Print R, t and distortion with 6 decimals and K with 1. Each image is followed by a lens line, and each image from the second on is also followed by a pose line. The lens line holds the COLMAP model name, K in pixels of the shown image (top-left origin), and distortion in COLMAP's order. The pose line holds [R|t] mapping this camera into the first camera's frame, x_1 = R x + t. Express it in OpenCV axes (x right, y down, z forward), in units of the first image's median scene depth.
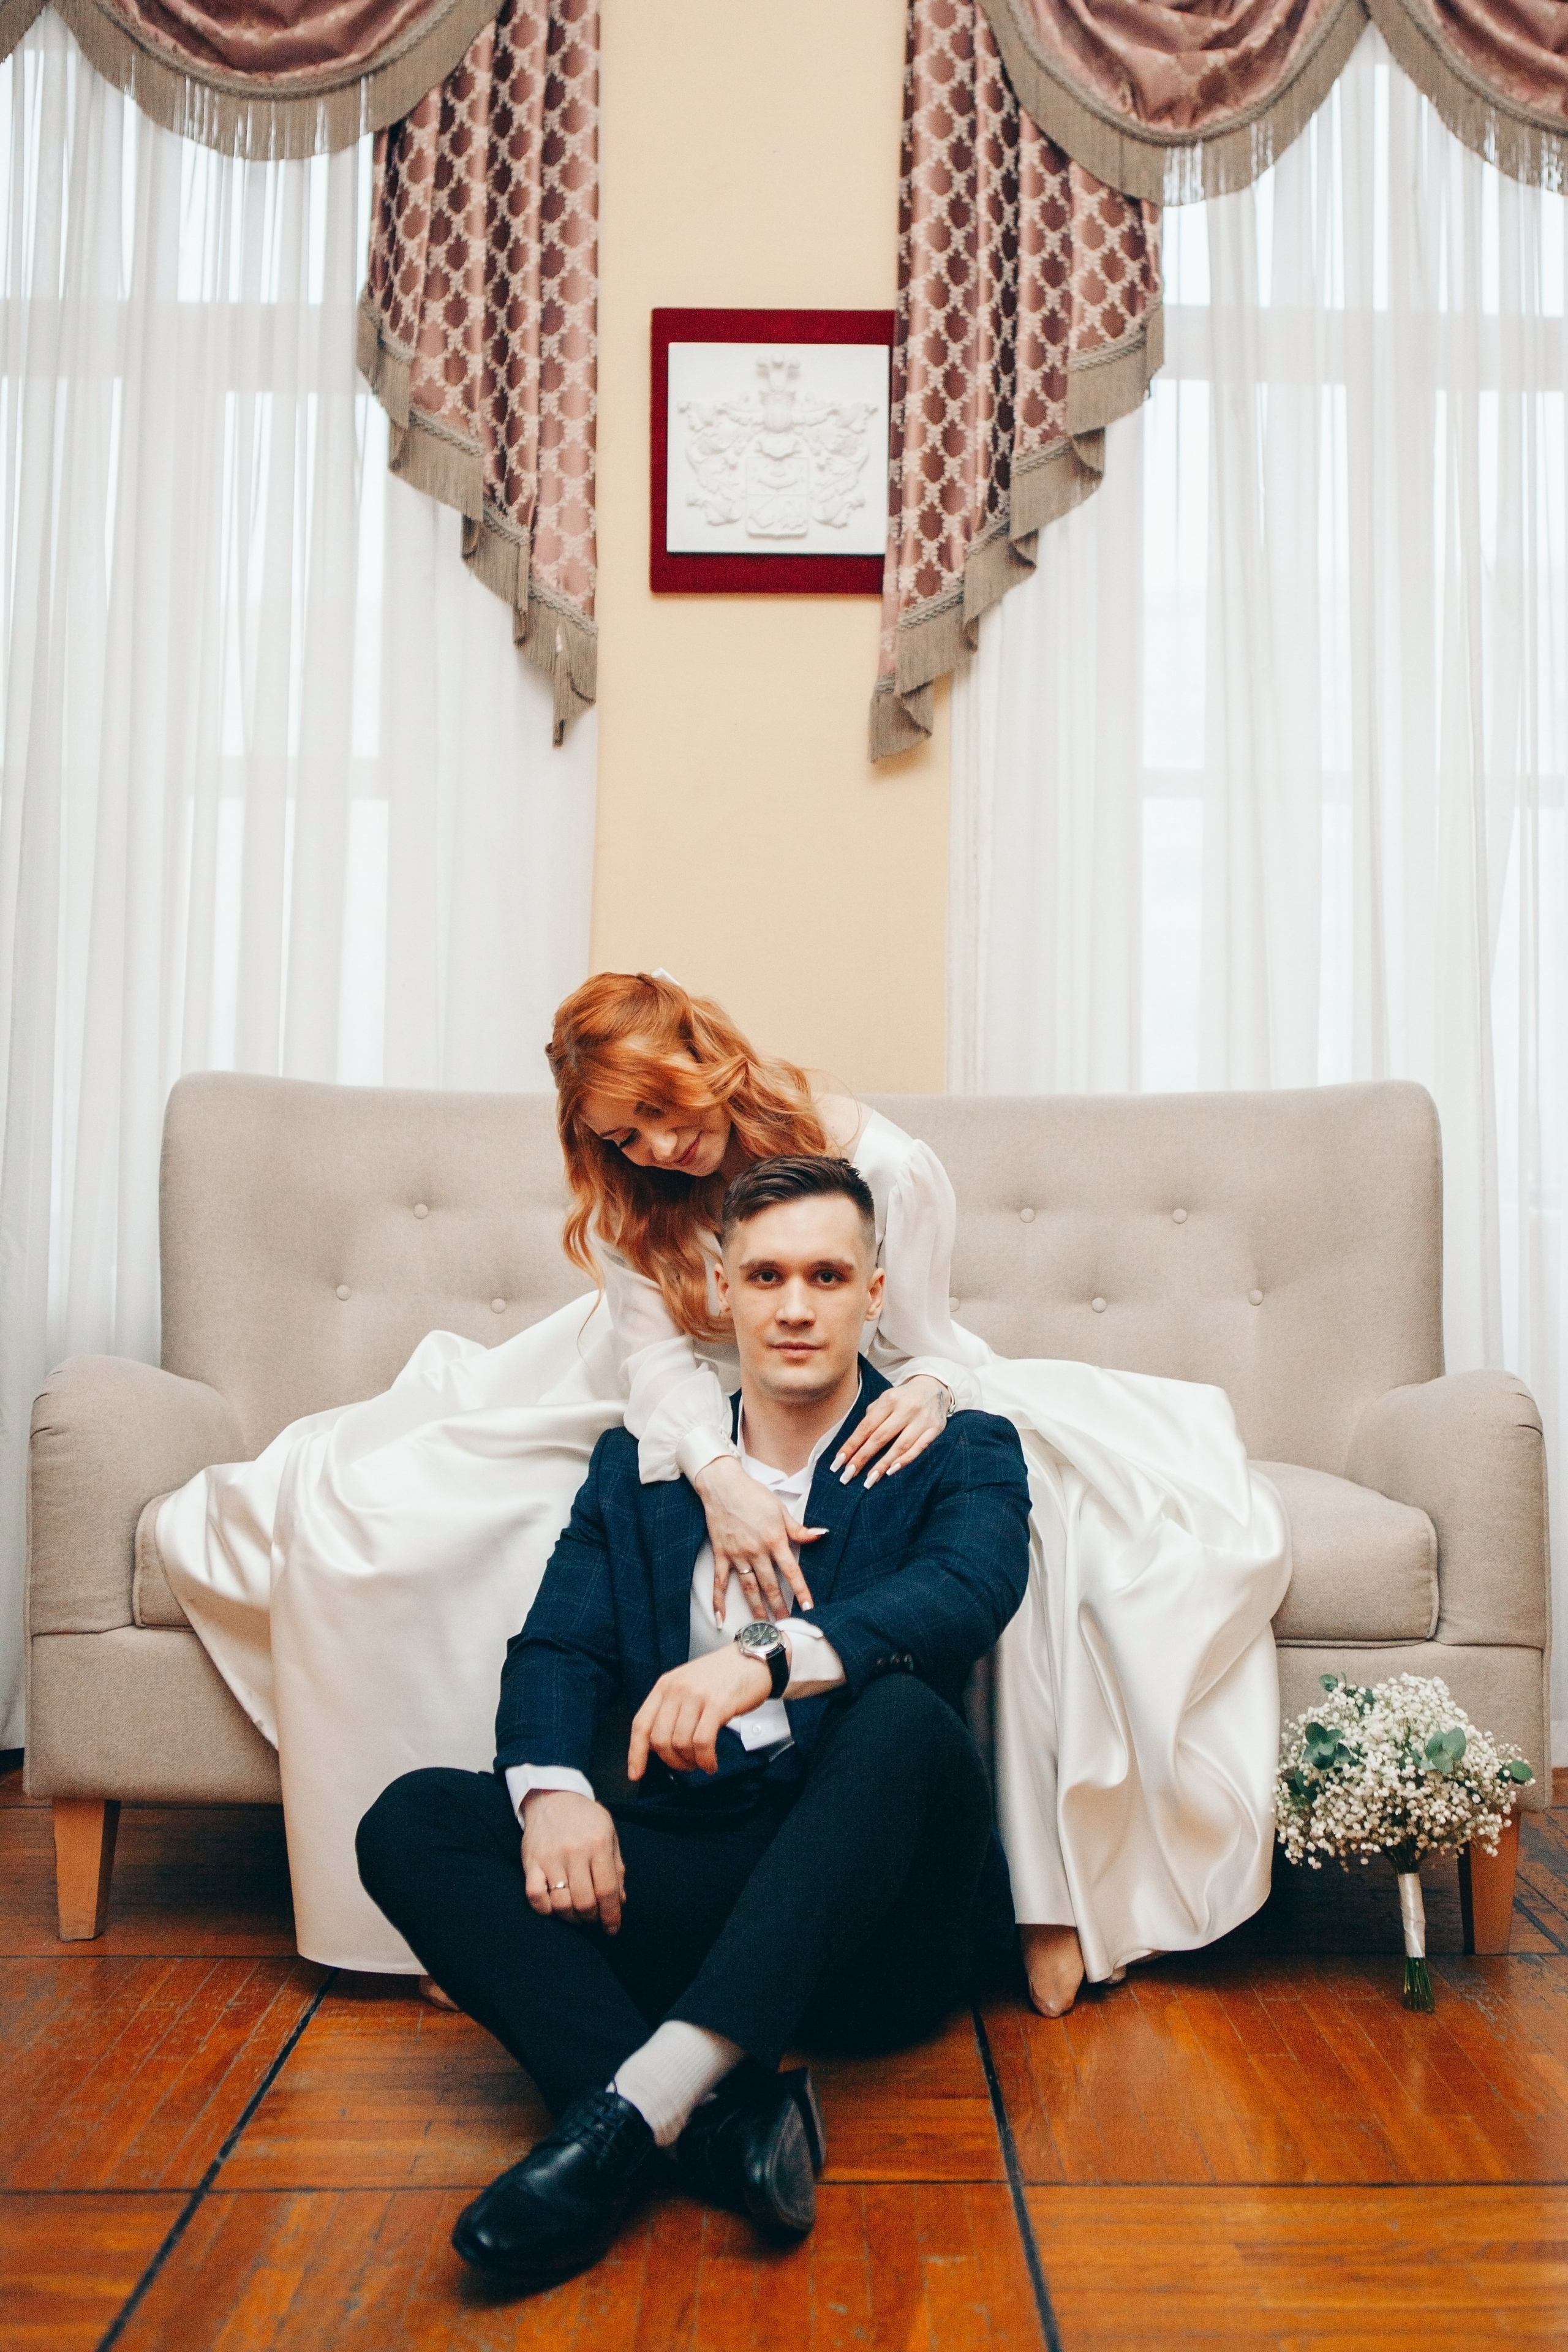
lens RADIAL K [[2353.8, 0, 783.8], [0, 2353.8, 1141.9], [0, 0, 1]] dist [-0.016652, 0.016587]
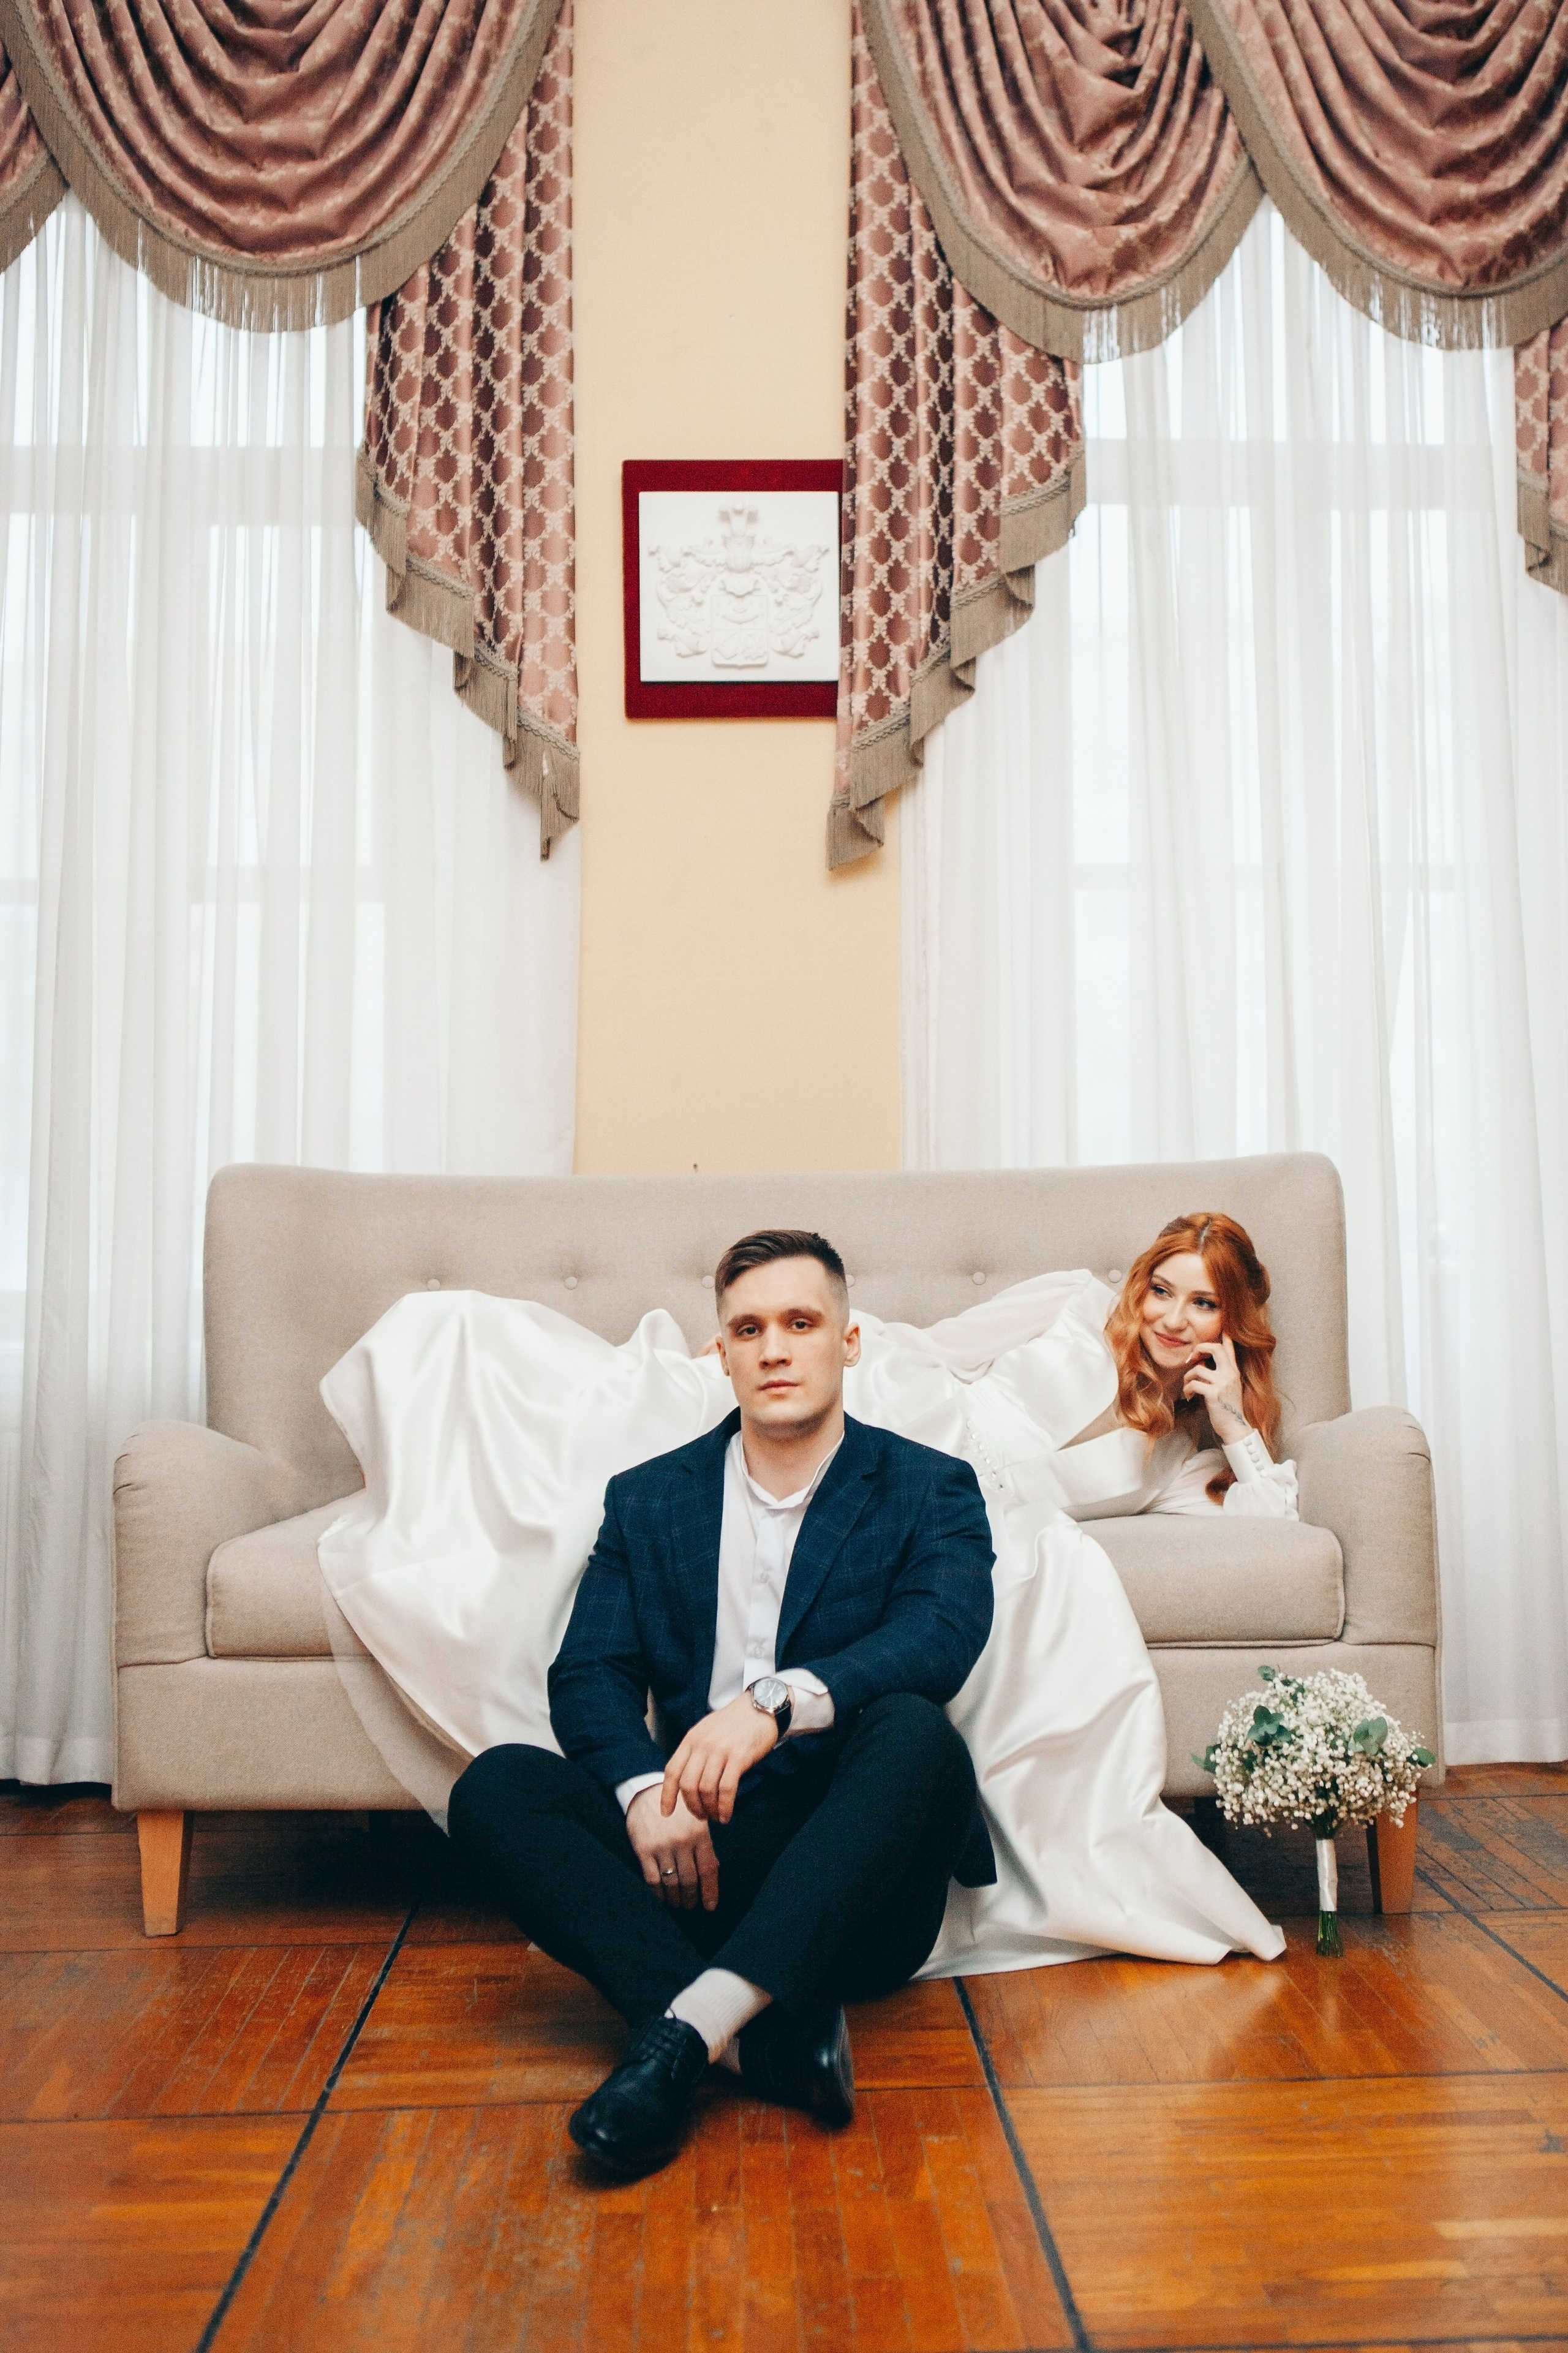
lens RADIAL K [[2541.9, 0, 784.0], [0, 2541.9, 1176.5], [0, 0, 1]] dist [-0.002676, -0.019997]
pose [[0.999164, -0.018481, 0.036461, -0.030564], [0.018697, 0.999810, -0.005587, -0.011486], [-0.036351, 0.006264, 0.999319, -0.192111]]
